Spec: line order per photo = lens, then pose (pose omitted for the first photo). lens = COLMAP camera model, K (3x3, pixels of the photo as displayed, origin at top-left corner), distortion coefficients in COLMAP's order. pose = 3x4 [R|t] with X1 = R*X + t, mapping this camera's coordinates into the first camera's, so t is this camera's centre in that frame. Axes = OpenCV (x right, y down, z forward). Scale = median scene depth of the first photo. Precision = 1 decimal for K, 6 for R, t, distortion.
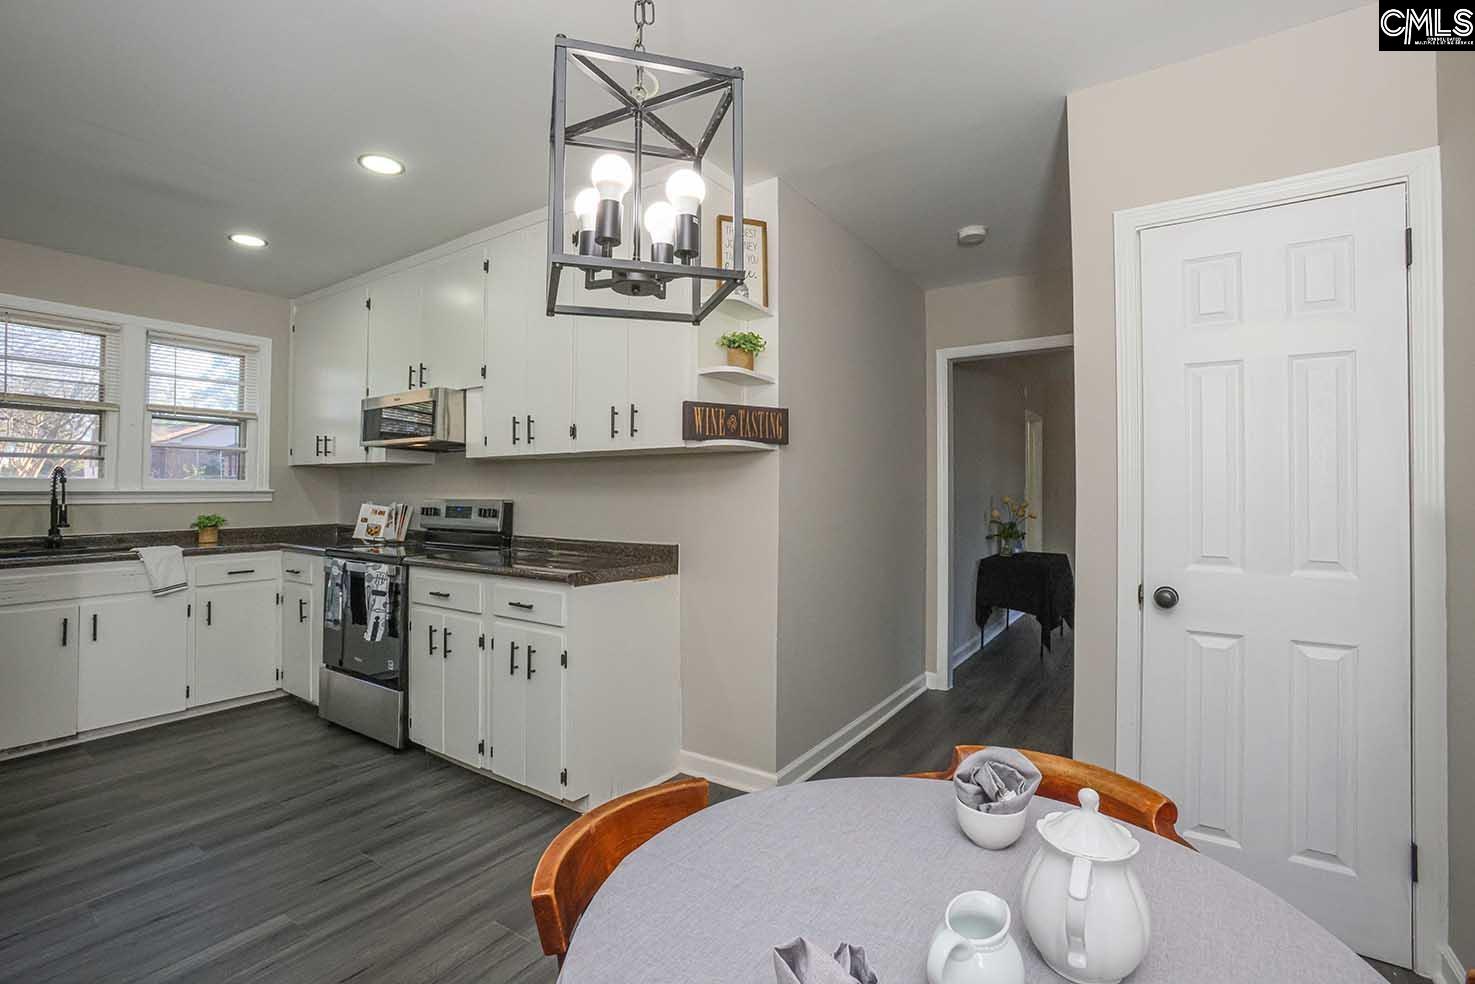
lens RADIAL K [[667.0, 0, 746.0], [0, 667.0, 486.2], [0, 0, 1]] dist [-0.073364, 0.027714]
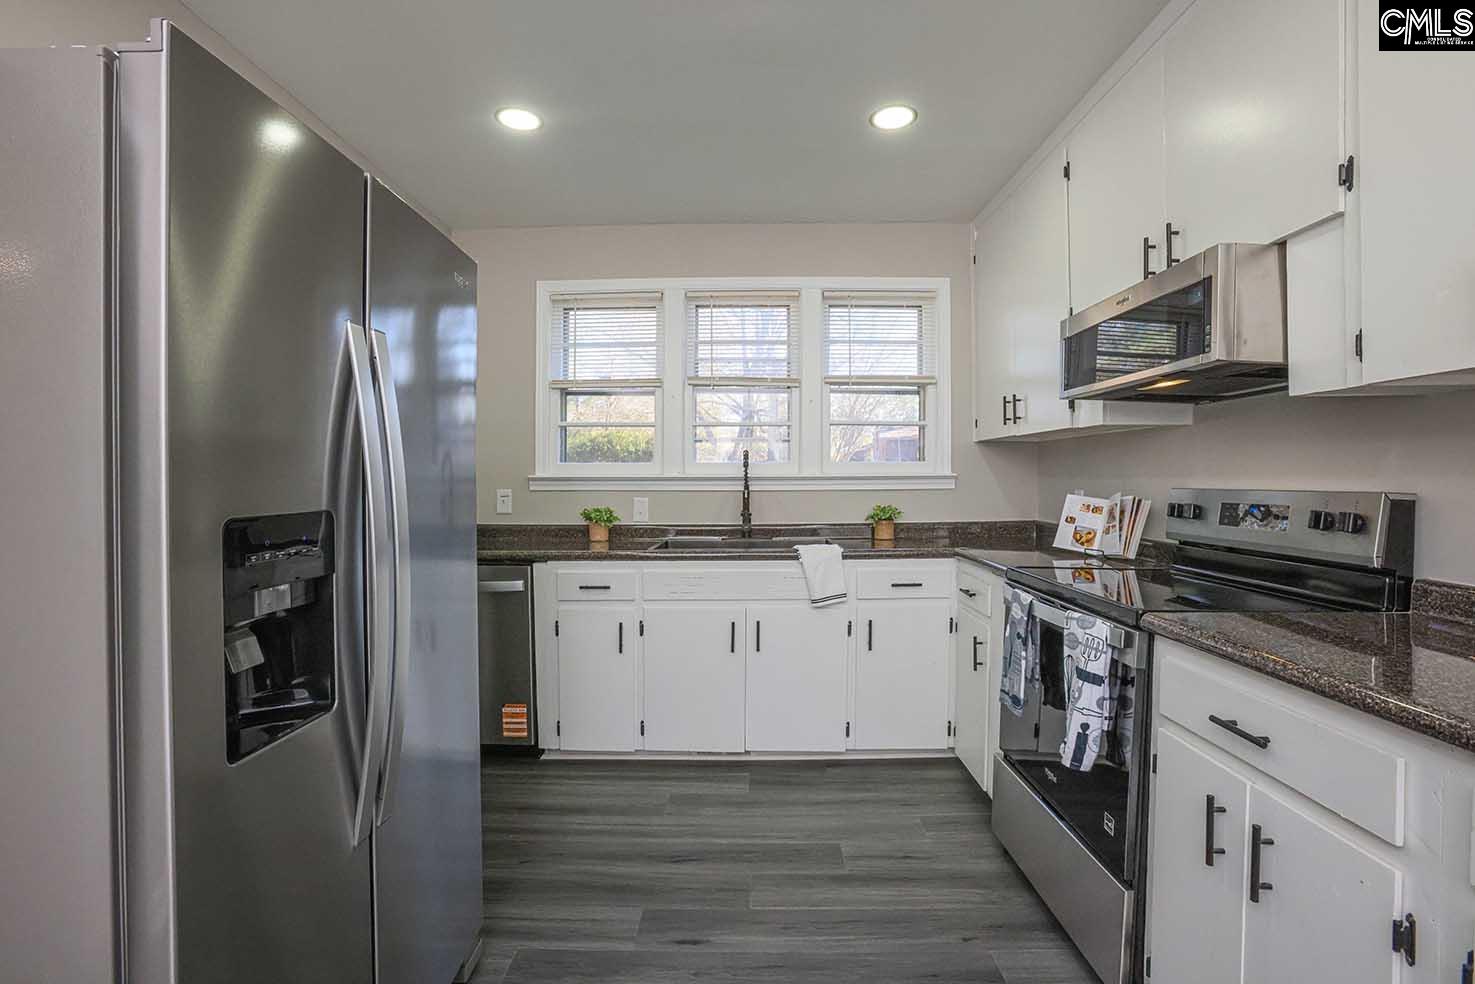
lens RADIAL K [[675.9, 0, 739.8], [0, 675.9, 482.4], [0, 0, 1]] dist [-0.071928, 0.028919]
pose [[0.537220, 0.003879, -0.843433, -0.254879], [0.012079, 0.999851, 0.012292, 0.004026], [0.843356, -0.016791, 0.537093, 0.458884]]
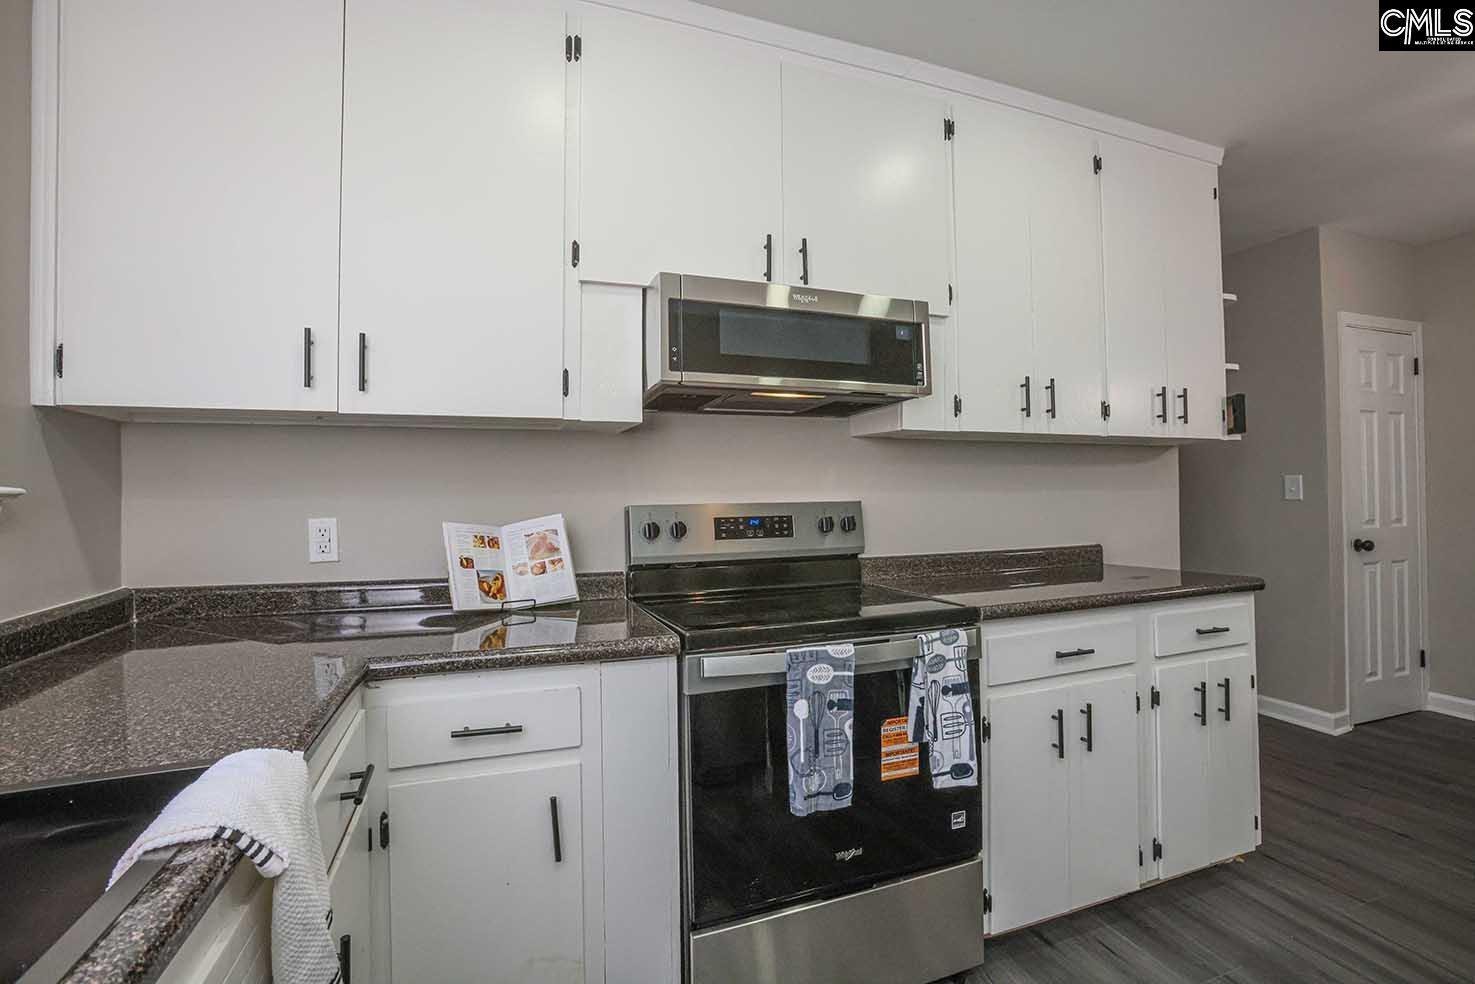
lens RADIAL K [[675.9, 0, 739.8], [0, 675.9, 482.4], [0, 0, 1]] dist [-0.071928, 0.028919]
pose [[0.597300, -0.000731, 0.802018, -0.990136], [0.002332, 0.999997, -0.000825, 0.004248], [-0.802015, 0.002363, 0.597300, 0.758235]]
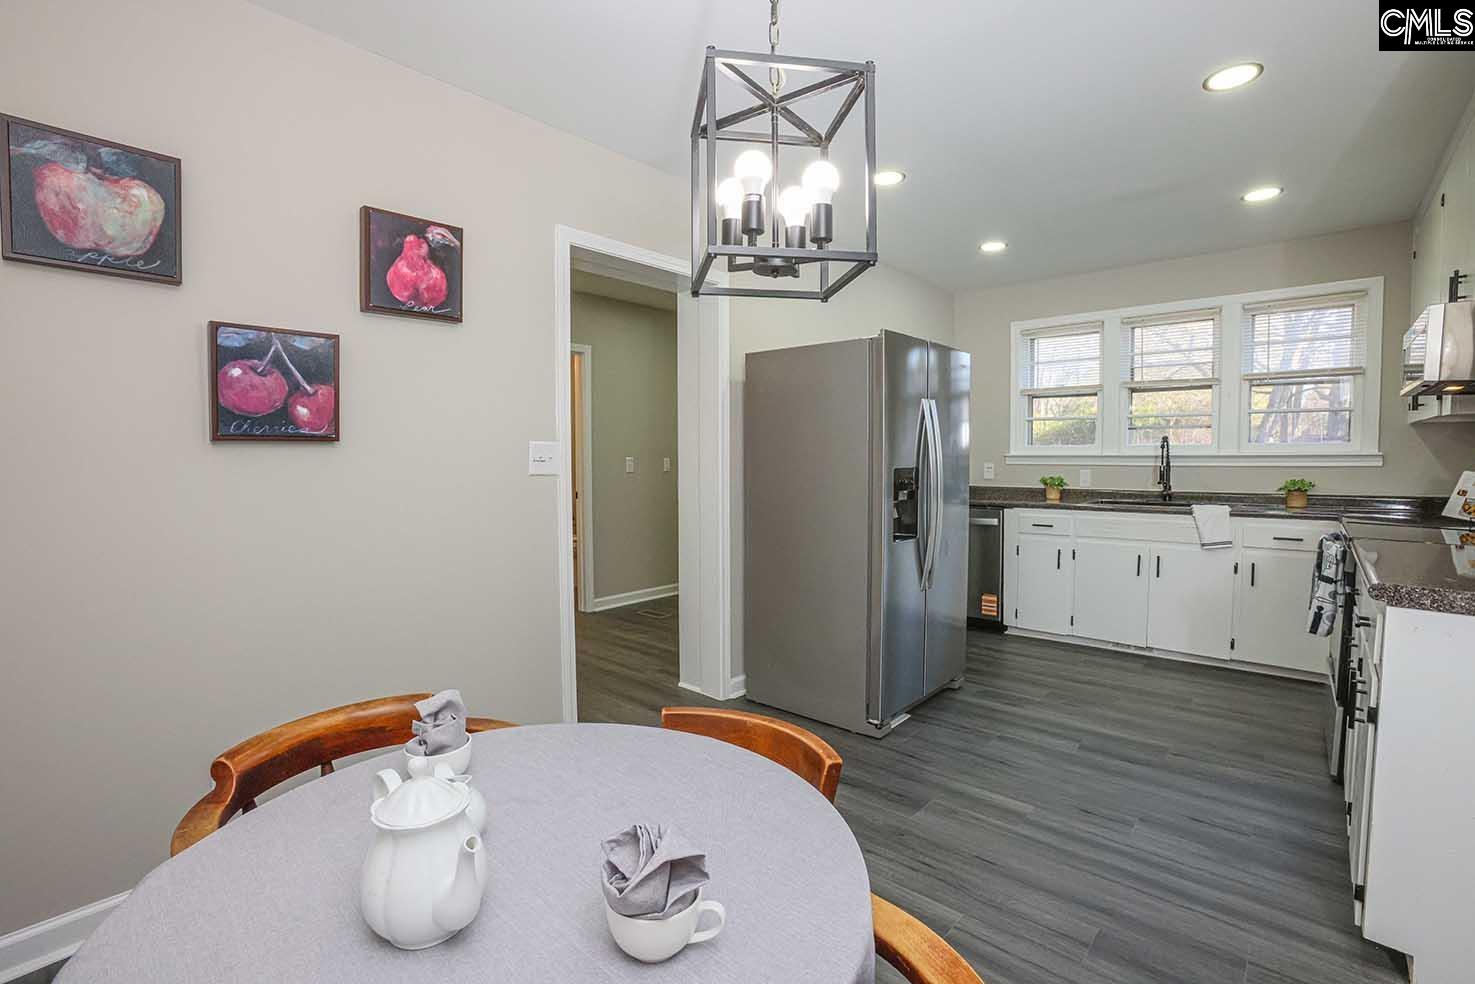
lens RADIAL K [[675.9, 0, 739.8], [0, 675.9, 482.4], [0, 0, 1]] dist [-0.071928, 0.028919]
pose [[-0.144017, 0.037977, -0.988846, 0.316410], [0.012729, 0.999252, 0.036523, 0.003269], [0.989493, -0.007327, -0.144393, 0.356264]]
